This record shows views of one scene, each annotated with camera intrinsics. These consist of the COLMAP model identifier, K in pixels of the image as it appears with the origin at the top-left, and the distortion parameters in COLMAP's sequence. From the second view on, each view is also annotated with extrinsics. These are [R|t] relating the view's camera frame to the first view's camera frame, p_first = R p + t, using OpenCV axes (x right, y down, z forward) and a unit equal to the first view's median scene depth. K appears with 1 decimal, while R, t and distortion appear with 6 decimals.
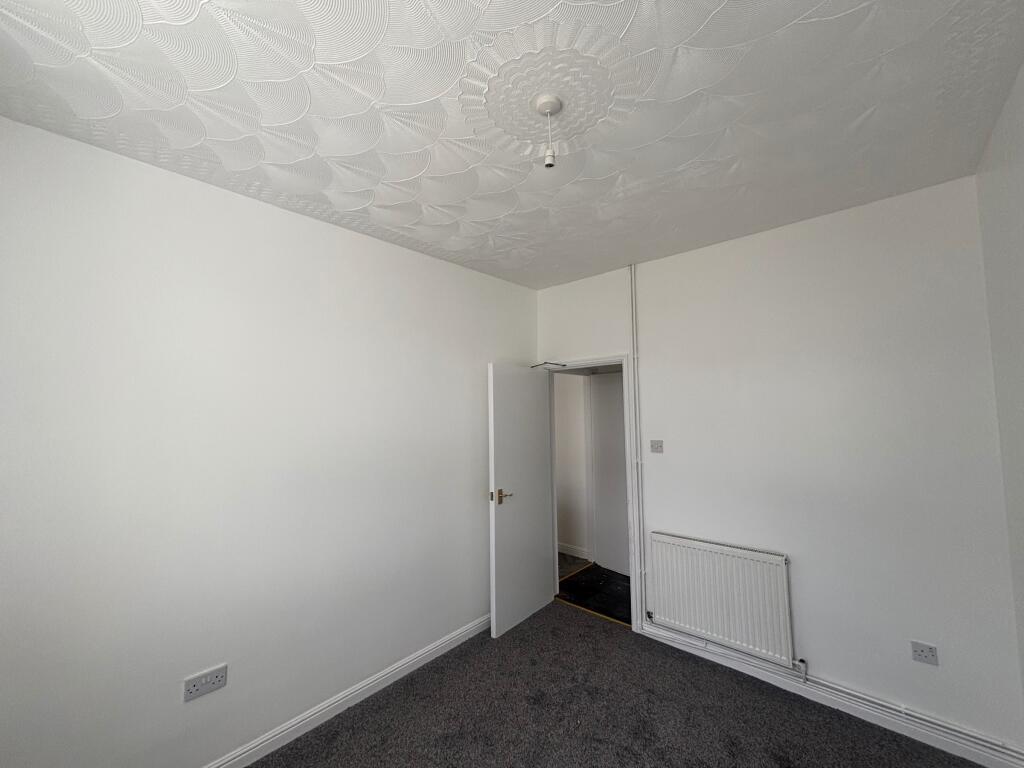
lens RADIAL K [[414.1, 0, 511.3], [0, 414.1, 381.6], [0, 0, 1]] dist [-0.002268, 0.000662]
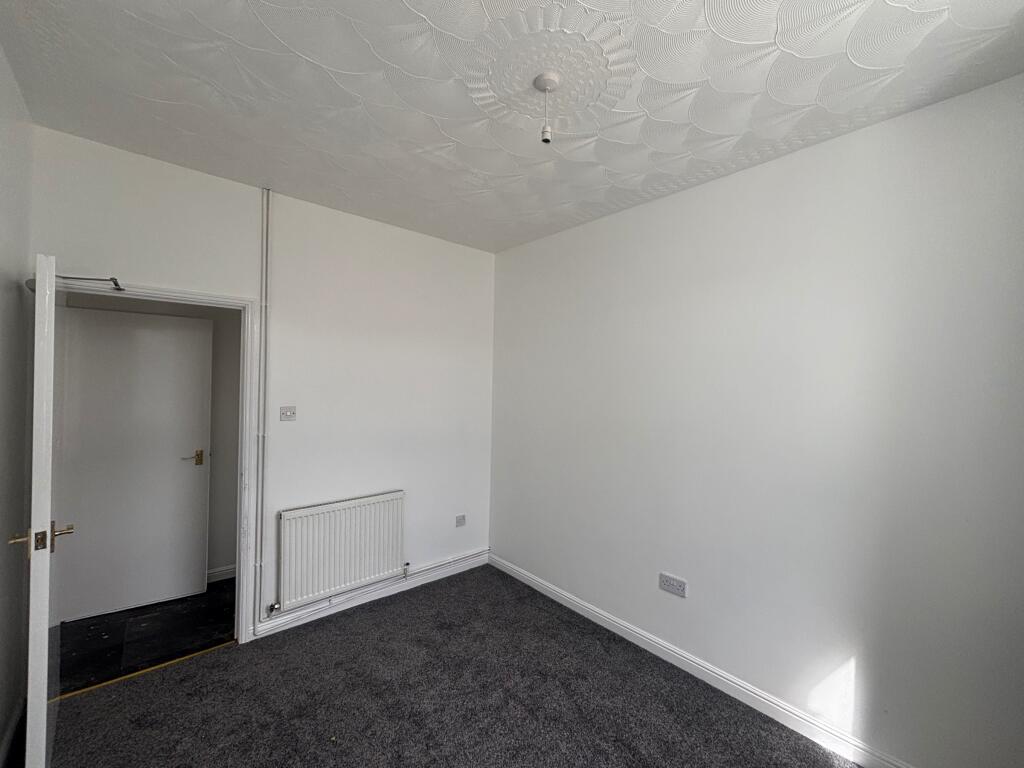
lens RADIAL K [[414.1, 0, 511.3], [0, 414.1, 381.6], [0, 0, 1]] dist [-0.002268, 0.000662]
pose [[0.108180, 0.021029, 0.993909, -0.512096], [-0.087482, 0.996099, -0.011554, 0.063353], [-0.990275, -0.085700, 0.109597, 0.485170]]
